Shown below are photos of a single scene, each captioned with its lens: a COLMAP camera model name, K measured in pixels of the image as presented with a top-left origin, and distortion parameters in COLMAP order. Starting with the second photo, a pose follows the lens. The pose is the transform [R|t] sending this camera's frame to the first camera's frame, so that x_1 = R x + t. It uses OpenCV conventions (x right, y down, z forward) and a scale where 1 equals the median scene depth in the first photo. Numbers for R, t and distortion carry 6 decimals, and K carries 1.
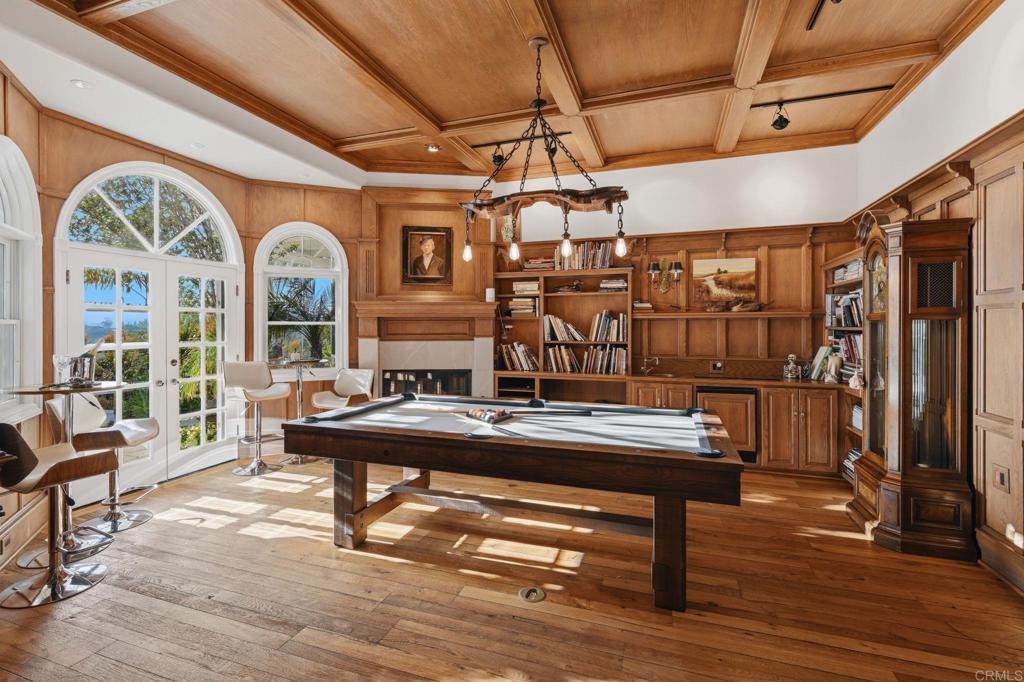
lens RADIAL K [[427.8, 0, 509.6], [0, 427.8, 332.0], [0, 0, 1]] dist [-0.003050, -0.000364]
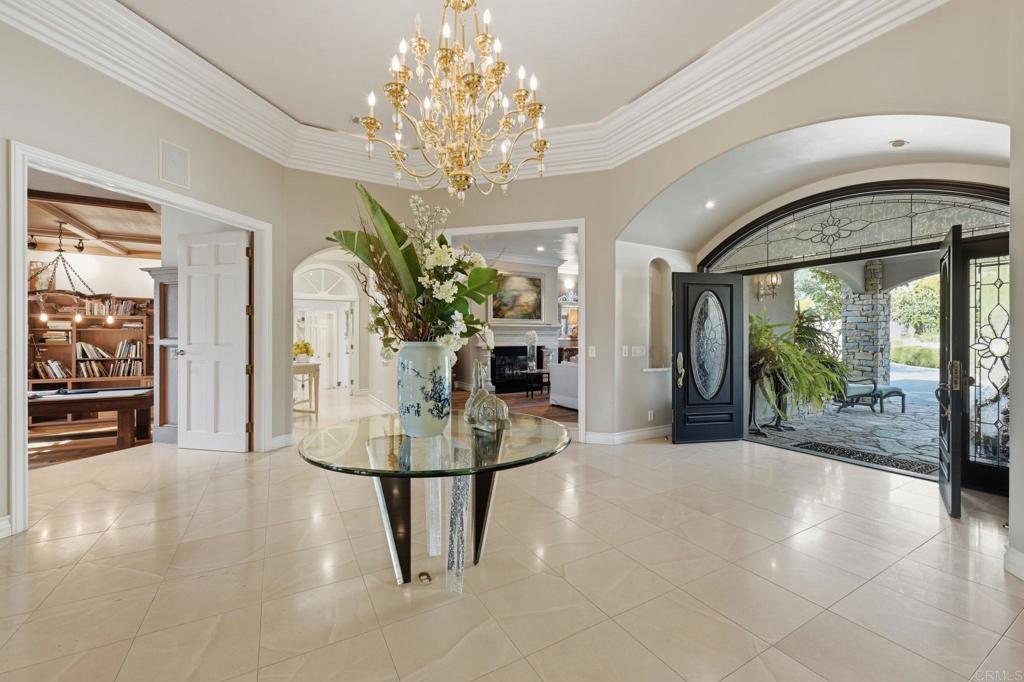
lens RADIAL K [[427.8, 0, 541.8], [0, 427.8, 339.9], [0, 0, 1]] dist [-0.003050, -0.000364]
pose [[0.655936, -0.004702, 0.754802, 0.020583], [0.010303, 0.999943, -0.002724, -0.026962], [-0.754747, 0.009563, 0.655947, -1.377174]]
